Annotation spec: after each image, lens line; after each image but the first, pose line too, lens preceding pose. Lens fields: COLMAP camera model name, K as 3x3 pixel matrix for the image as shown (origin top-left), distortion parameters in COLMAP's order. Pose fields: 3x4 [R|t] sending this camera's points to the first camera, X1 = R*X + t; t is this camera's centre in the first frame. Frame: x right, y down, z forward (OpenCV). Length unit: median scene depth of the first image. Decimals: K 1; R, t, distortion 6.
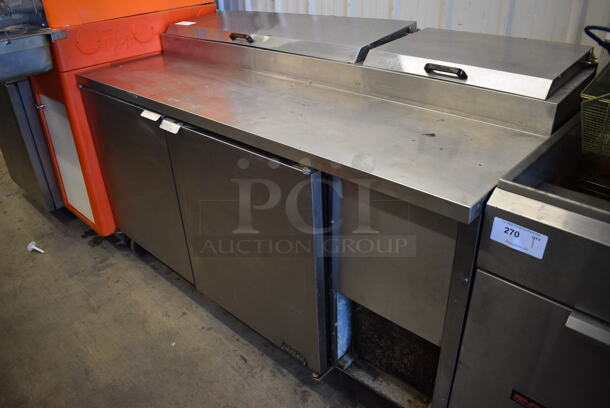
lens RADIAL K [[476.3, 0, 305.0], [0, 476.3, 204.0], [0, 0, 1]] dist [-0.077385, -0.002040]
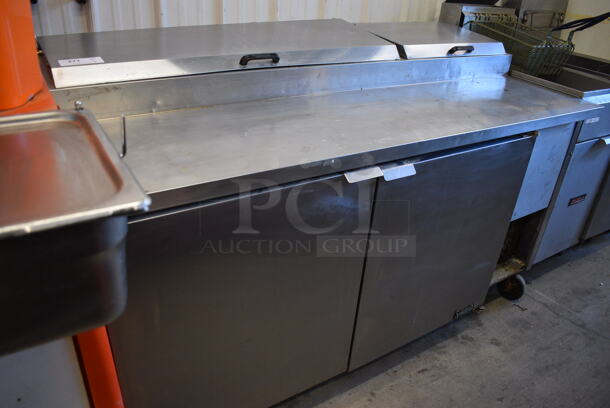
lens RADIAL K [[476.3, 0, 305.0], [0, 476.3, 204.0], [0, 0, 1]] dist [-0.077385, -0.002040]
pose [[0.241157, -0.415949, 0.876829, -0.959601], [0.409146, 0.862853, 0.296790, -0.384830], [-0.880024, 0.287178, 0.378267, 0.794641]]
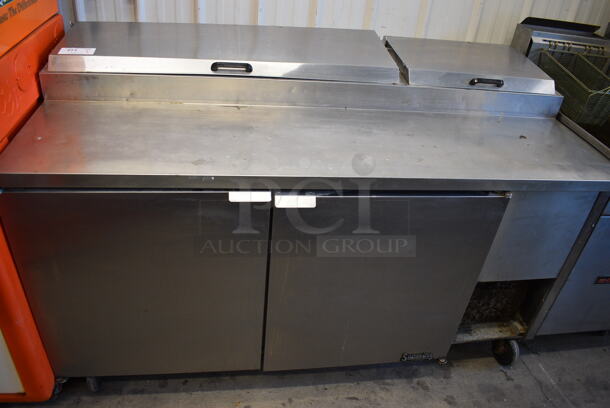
lens RADIAL K [[458.8, 0, 305.0], [0, 458.8, 204.0], [0, 0, 1]] dist [-0.076914, 0.001886]
pose [[0.619972, -0.351601, 0.701436, -0.750973], [0.283488, 0.933963, 0.217593, -0.297110], [-0.731621, 0.063947, 0.678706, 0.437782]]
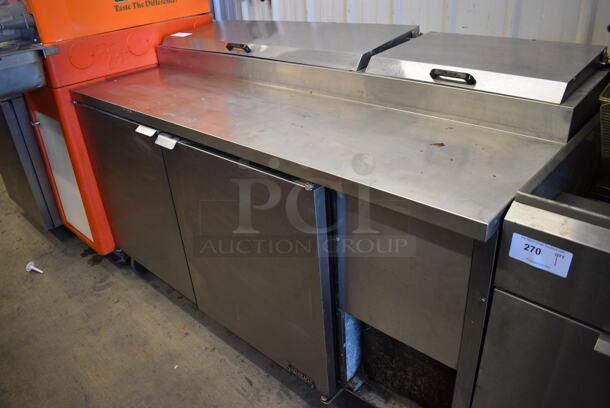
lens RADIAL K [[476.3, 0, 305.0], [0, 476.3, 204.0], [0, 0, 1]] dist [-0.077385, -0.002040]
pose [[0.999606, -0.026624, -0.008860, 0.002151], [0.026481, 0.999522, -0.015937, -0.014163], [0.009280, 0.015696, 0.999834, 0.041134]]
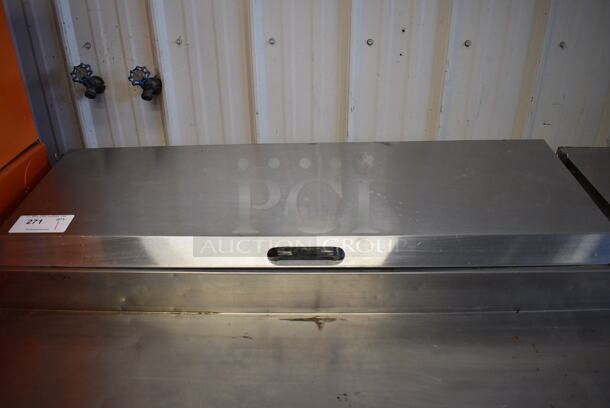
lens RADIAL K [[476.3, 0, 305.0], [0, 476.3, 204.0], [0, 0, 1]] dist [-0.077385, -0.002040]
pose [[0.738309, -0.285487, 0.611062, -0.420004], [0.326852, 0.943951, 0.046096, -0.460275], [-0.589972, 0.165694, 0.790239, 0.720776]]
